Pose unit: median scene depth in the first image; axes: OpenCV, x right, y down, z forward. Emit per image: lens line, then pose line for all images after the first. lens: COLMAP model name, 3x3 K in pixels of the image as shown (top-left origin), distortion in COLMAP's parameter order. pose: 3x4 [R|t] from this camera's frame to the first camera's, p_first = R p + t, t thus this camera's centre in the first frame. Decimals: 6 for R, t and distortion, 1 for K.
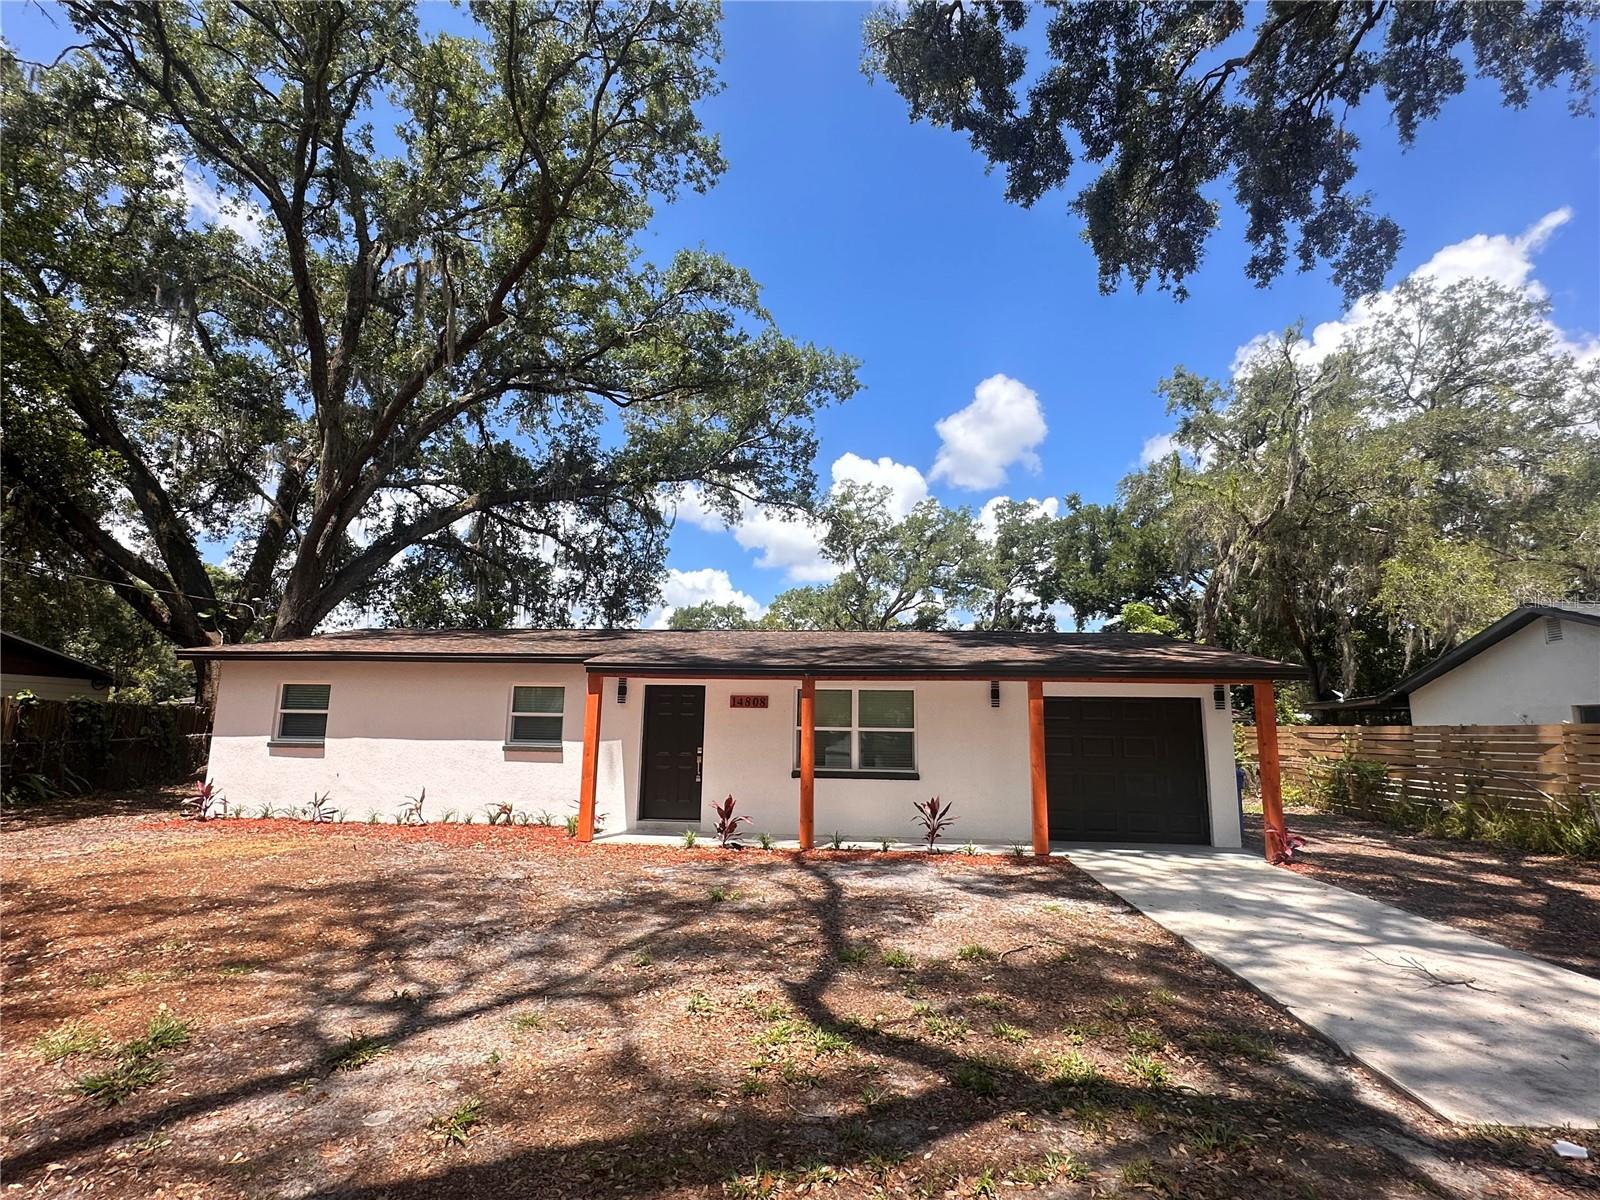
lens RADIAL K [[781.2, 0, 795.2], [0, 781.2, 607.1], [0, 0, 1]] dist [-0.003823, 0.000050]
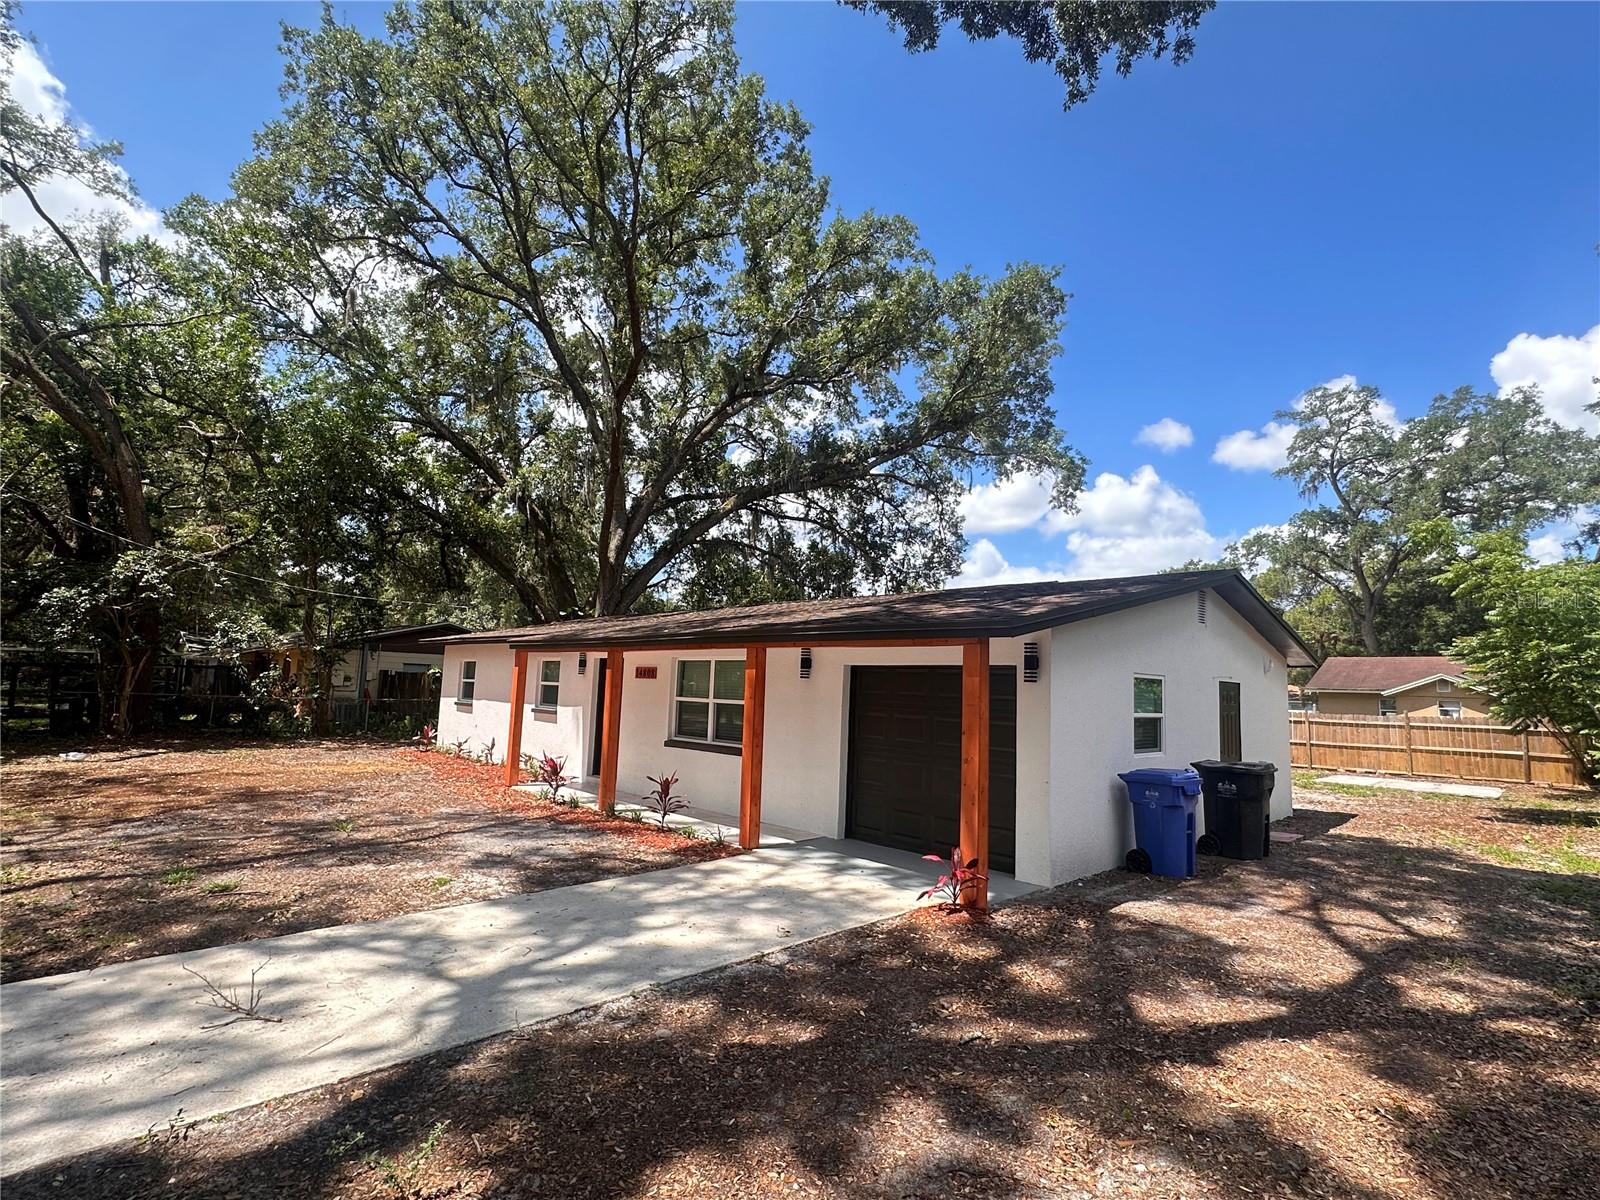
lens RADIAL K [[781.2, 0, 795.2], [0, 781.2, 607.1], [0, 0, 1]] dist [-0.003823, 0.000050]
pose [[0.760743, -0.057019, -0.646543, 0.433492], [0.077934, 0.996951, 0.003777, 0.024612], [0.644357, -0.053261, 0.762868, 0.181415]]
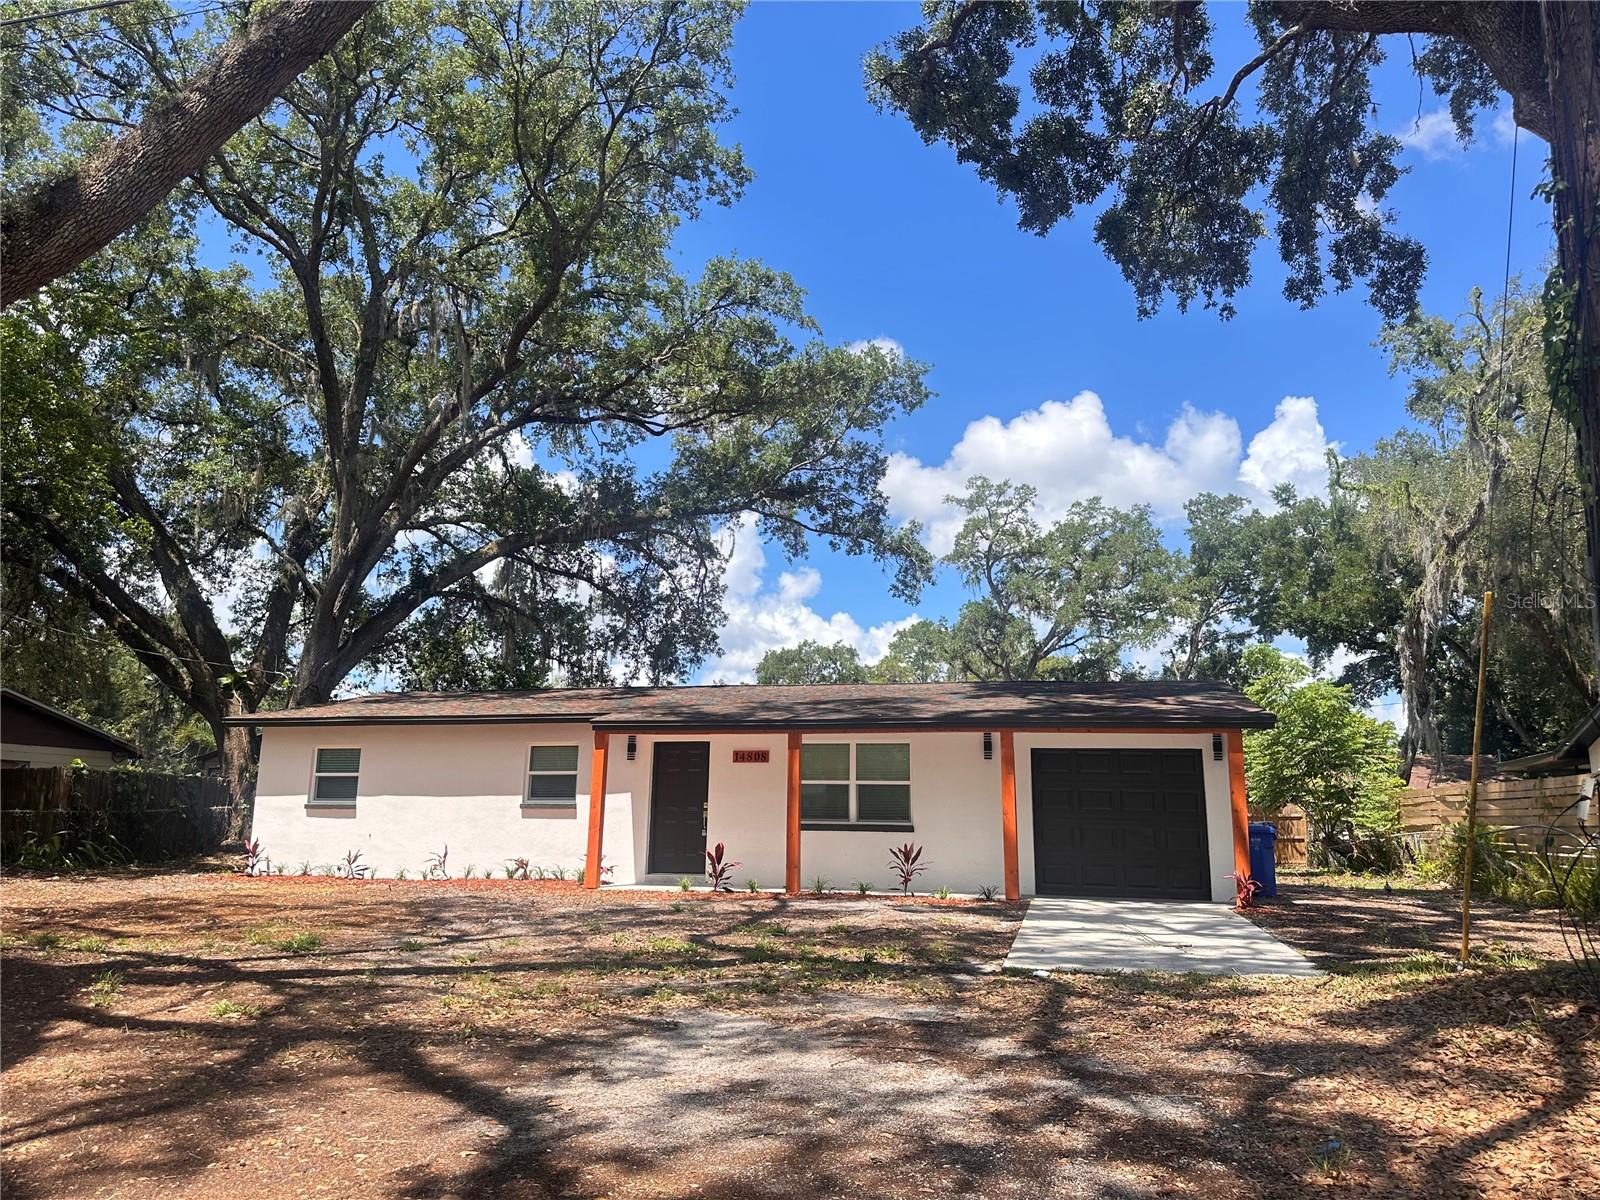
lens RADIAL K [[1118.4, 0, 803.9], [0, 1118.4, 602.9], [0, 0, 1]] dist [0.165699, -0.321856]
pose [[0.990358, -0.030358, -0.135167, 0.120000], [0.025404, 0.998946, -0.038224, -0.012821], [0.136184, 0.034421, 0.990085, -0.256140]]
